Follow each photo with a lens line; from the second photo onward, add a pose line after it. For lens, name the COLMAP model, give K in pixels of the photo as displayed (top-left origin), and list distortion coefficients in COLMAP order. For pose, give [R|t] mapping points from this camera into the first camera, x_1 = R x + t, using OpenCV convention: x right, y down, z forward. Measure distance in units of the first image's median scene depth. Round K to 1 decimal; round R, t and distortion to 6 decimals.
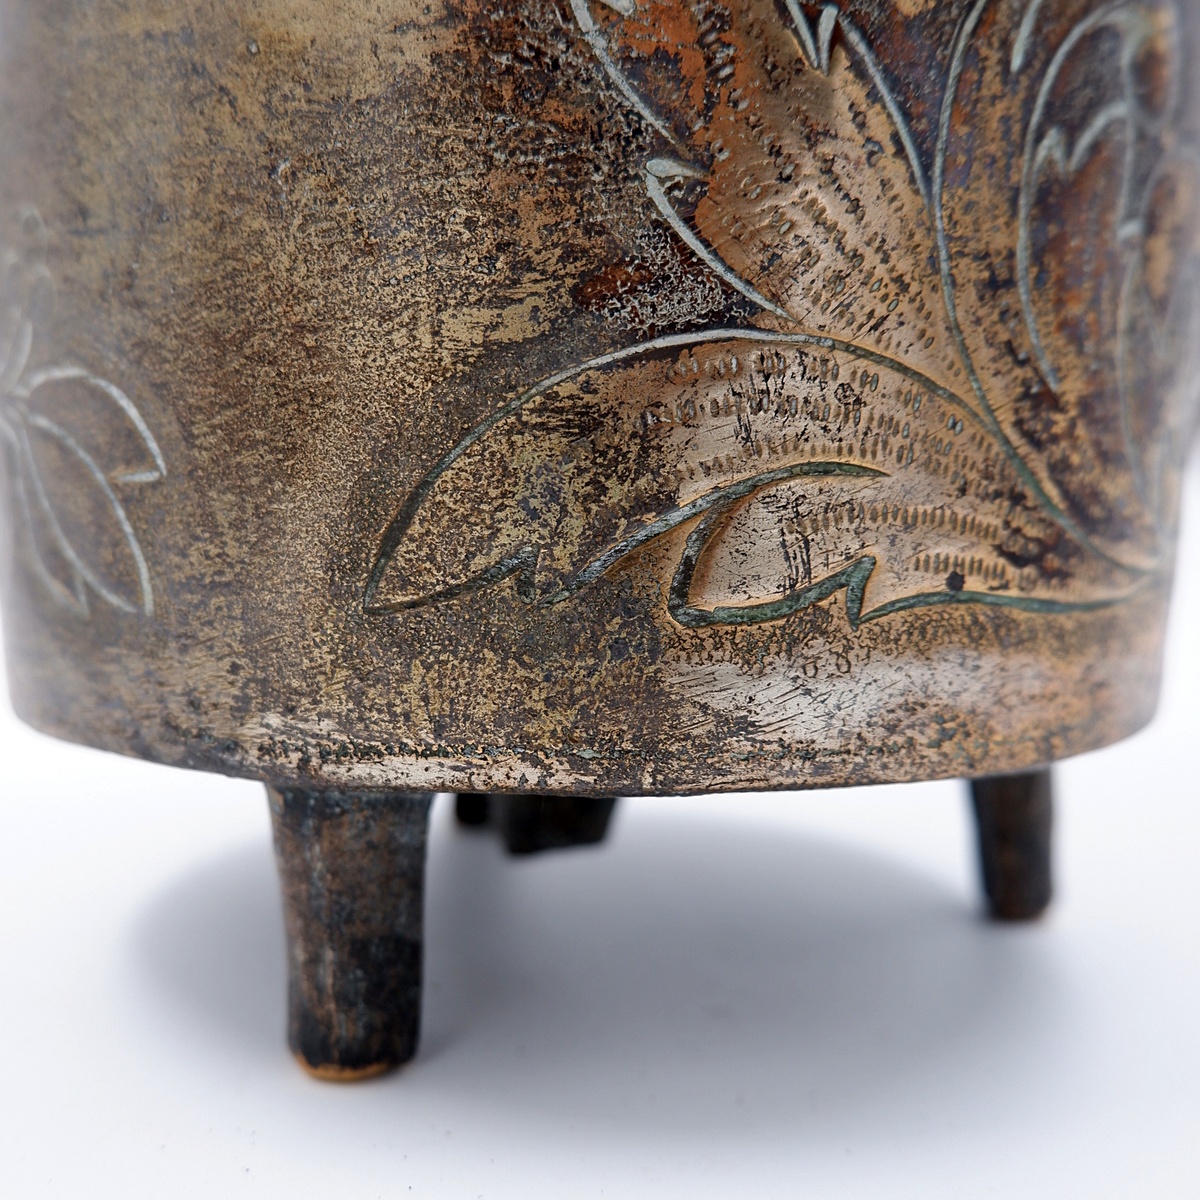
lens RADIAL K [[1347.8, 0, 540.0], [0, 1347.8, 546.7], [0, 0, 1]] dist [-0.012296, 0.066684]
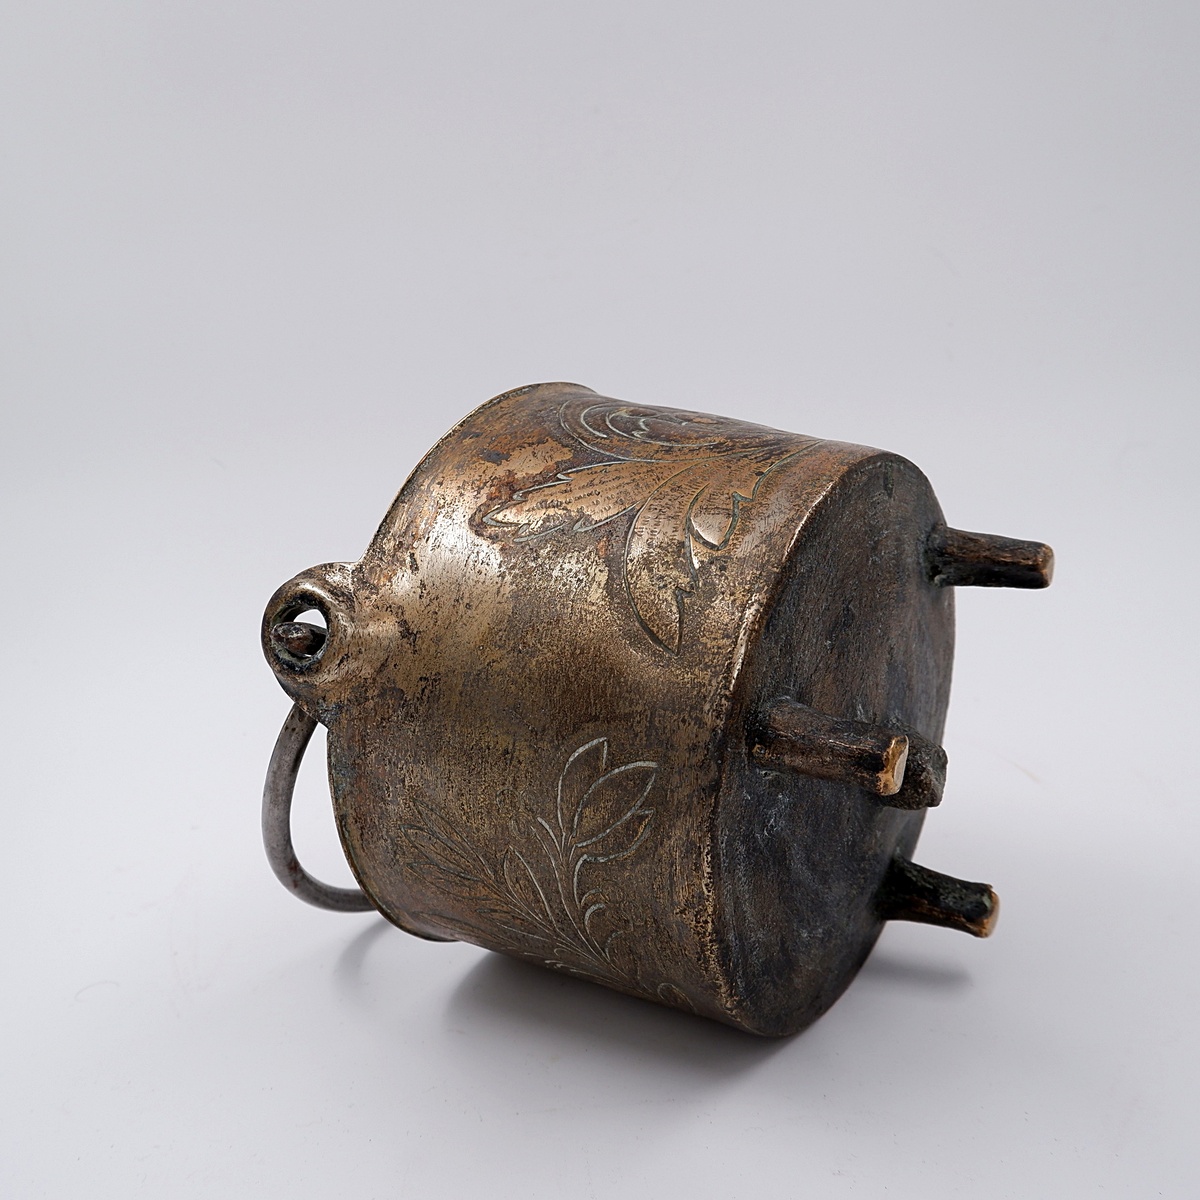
lens RADIAL K [[1330.9, 0, 599.2], [0, 1330.9, 545.1], [0, 0, 1]] dist [0.006840, 0.006605]
pose [[0.411798, -0.811360, 0.414870, -1.058867], [0.821763, 0.133863, -0.553883, 1.283663], [0.393863, 0.569012, 0.721870, -0.964498]]
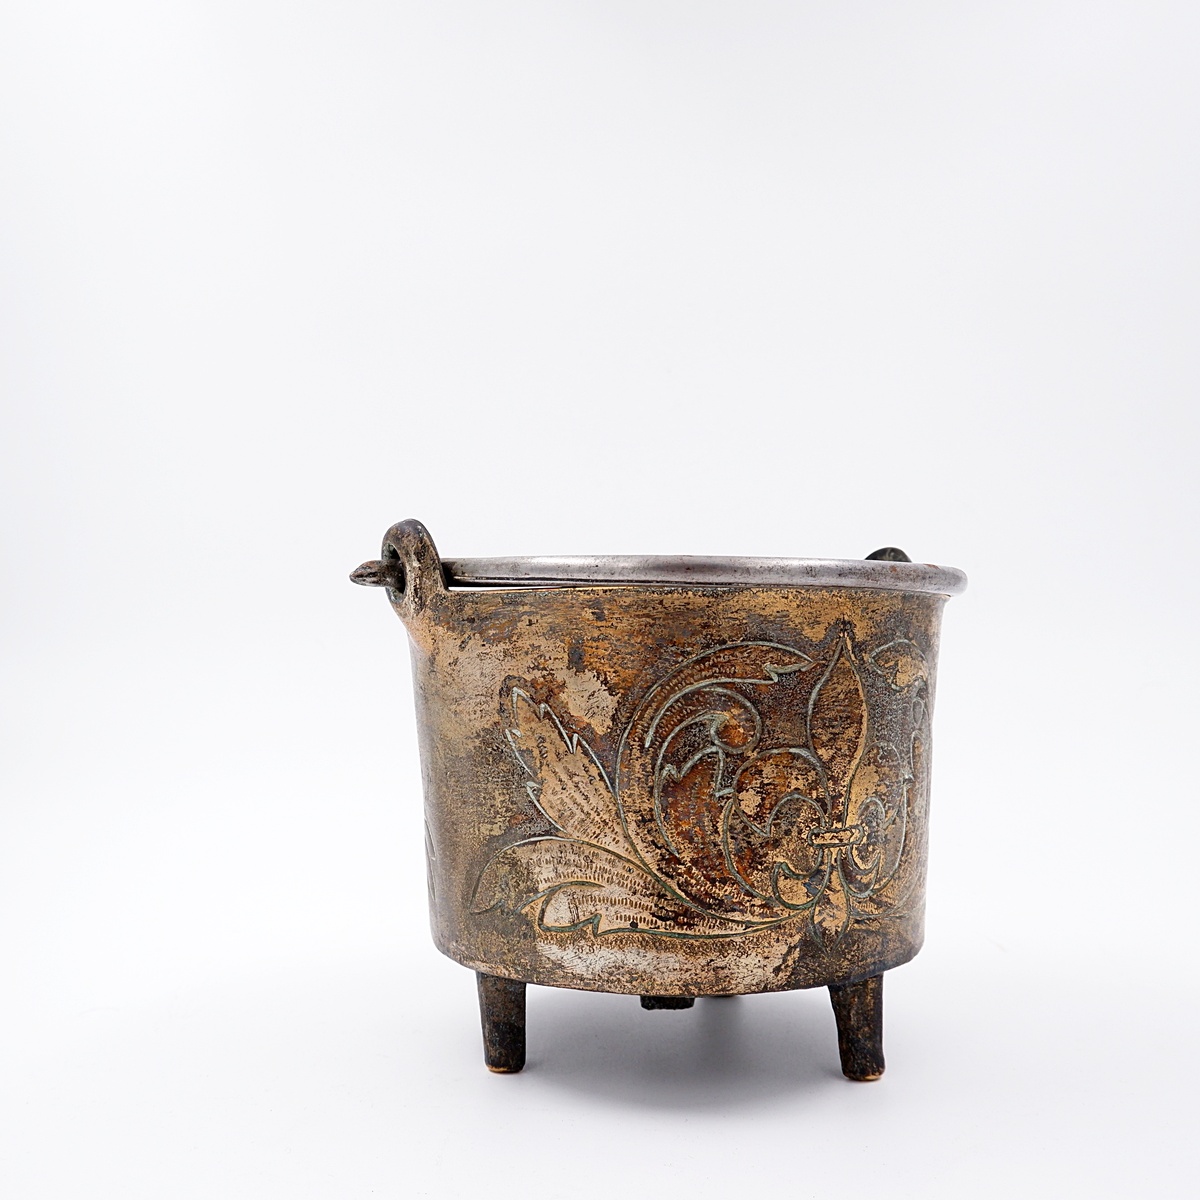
lens RADIAL K [[1335.2, 0, 603.8], [0, 1335.2, 619.4], [0, 0, 1]] dist [-0.014633, -0.003833]
pose [[0.809294, -0.018337, -0.587117, 1.999254], [-0.009105, 0.999001, -0.043753, -0.513641], [0.587333, 0.040754, 0.808319, -1.388783]]
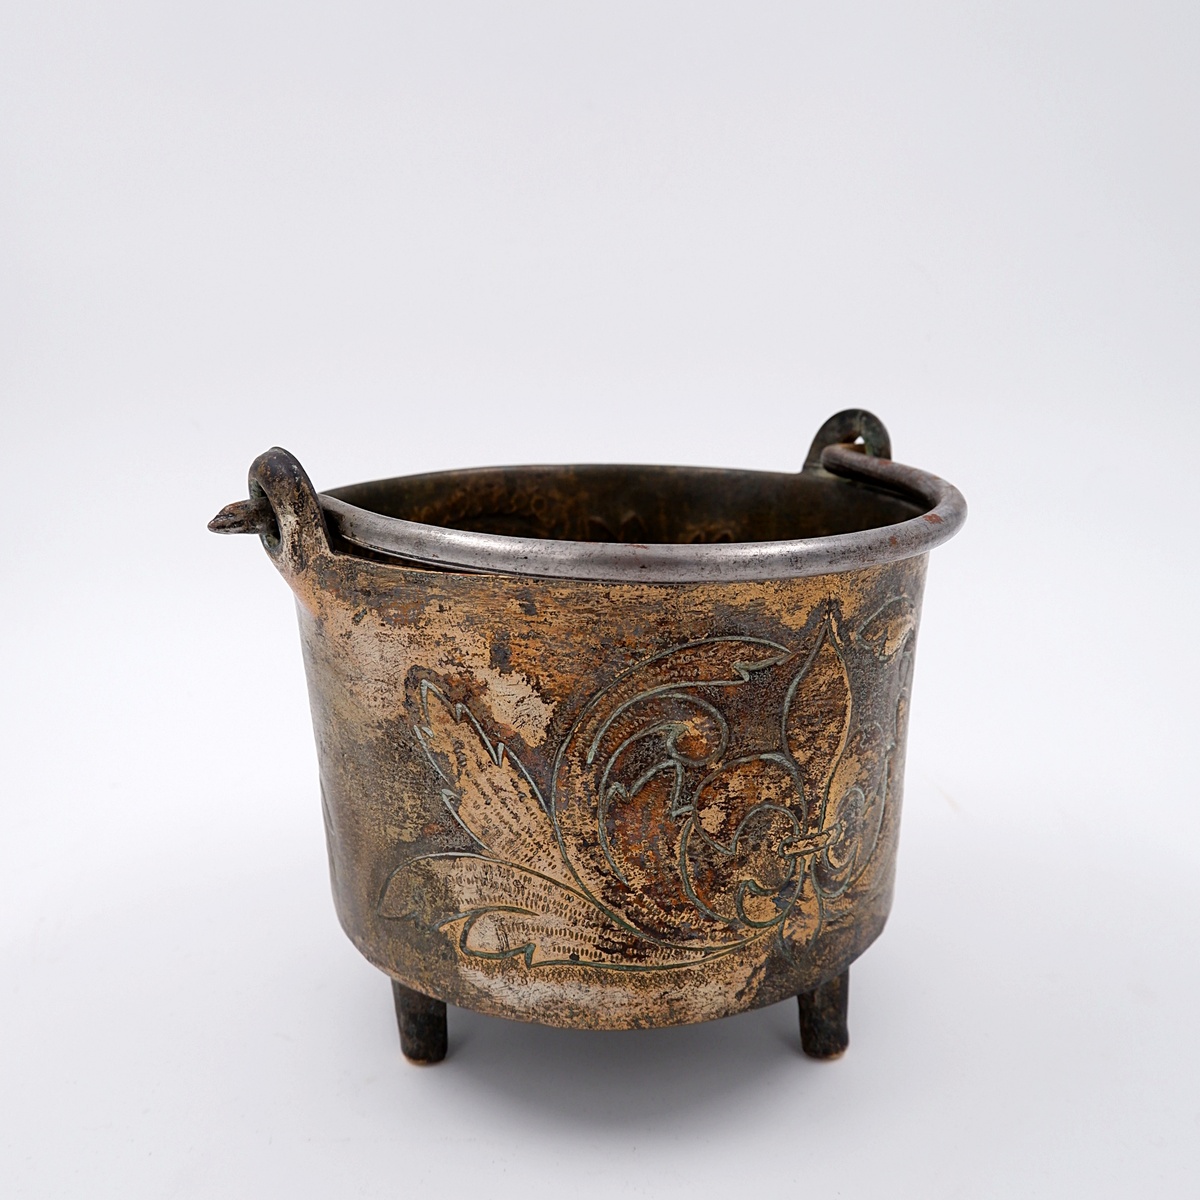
lens RADIAL K [[1325.3, 0, 620.8], [0, 1325.3, 529.5], [0, 0, 1]] dist [-0.020857, 0.213799]
pose [[0.856832, 0.097230, -0.506345, 1.566344], [-0.007852, 0.984405, 0.175743, -1.189577], [0.515536, -0.146606, 0.844233, -0.876258]]
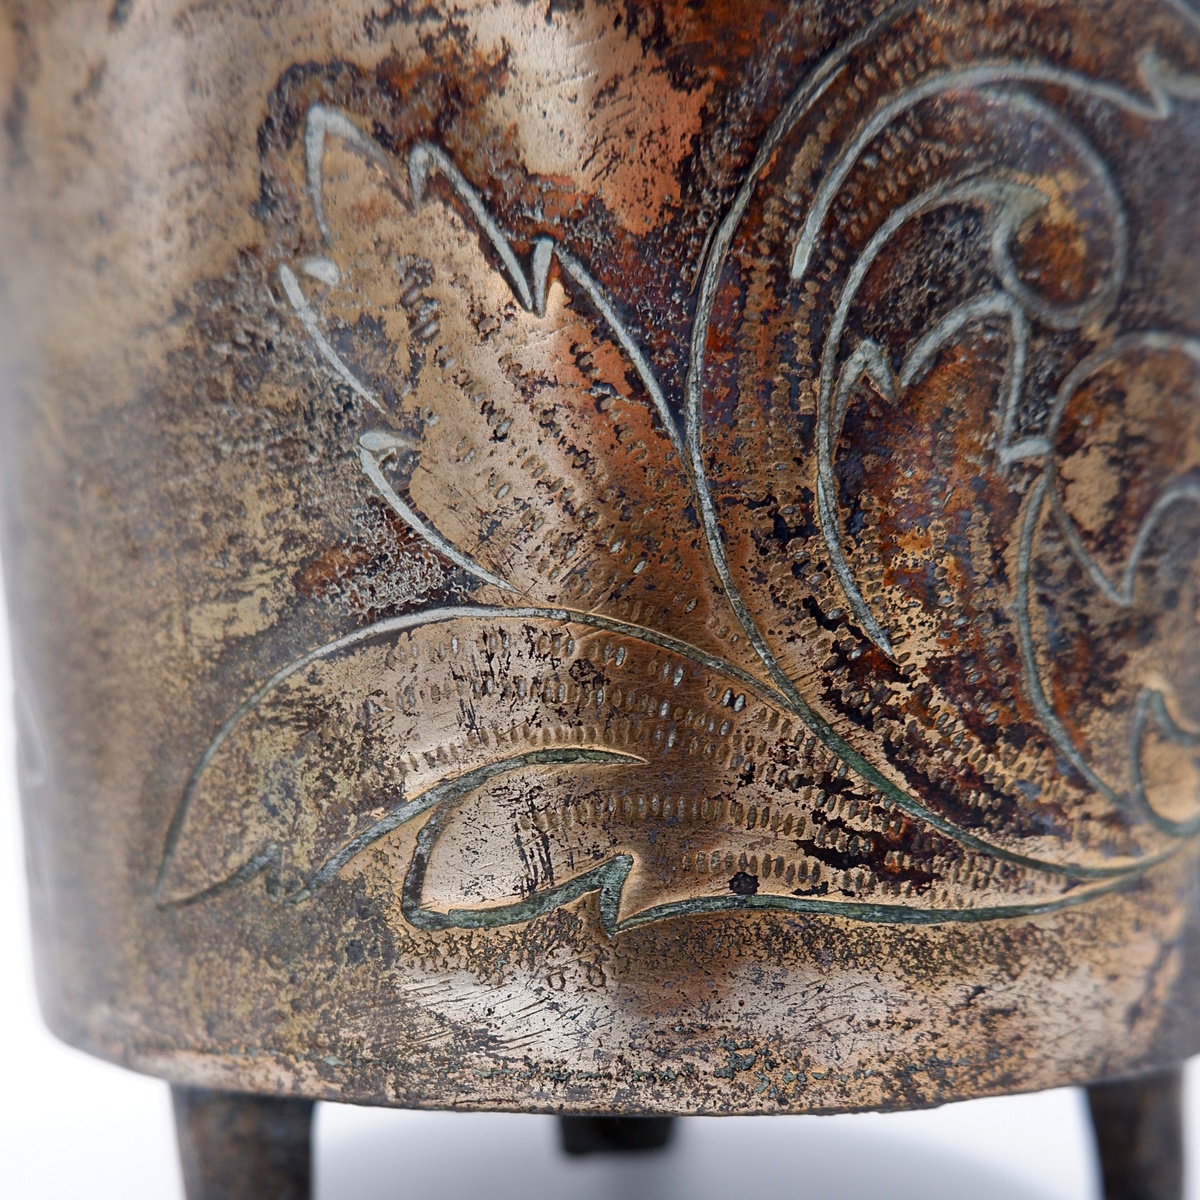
lens RADIAL K [[1290.3, 0, 575.2], [0, 1290.3, 824.2], [0, 0, 1]] dist [-0.002092, 0.034986]
pose [[0.932320, -0.006283, -0.361580, 0.526817], [0.002978, 0.999949, -0.009697, -0.004700], [0.361622, 0.007964, 0.932291, 0.206643]]
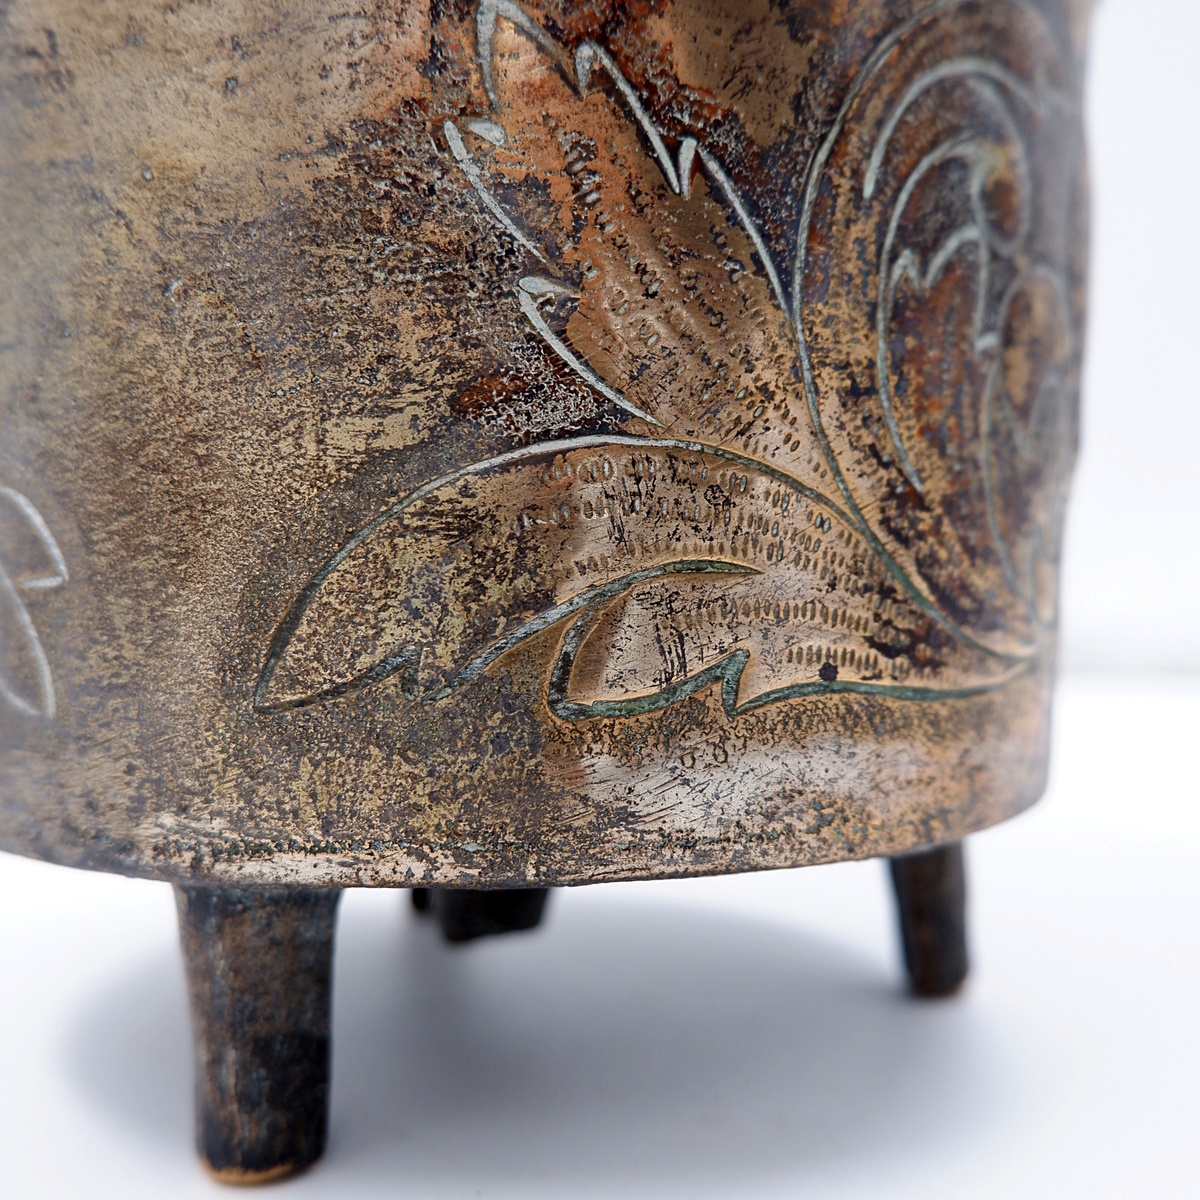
lens RADIAL K [[1255.8, 0, 606.2], [0, 1255.8, 545.6], [0, 0, 1]] dist [-0.030591, 0.121048]
pose [[0.999036, -0.011494, 0.042364, 0.099547], [0.014647, 0.997086, -0.074861, -0.001945], [-0.041381, 0.075409, 0.996294, 0.028665]]
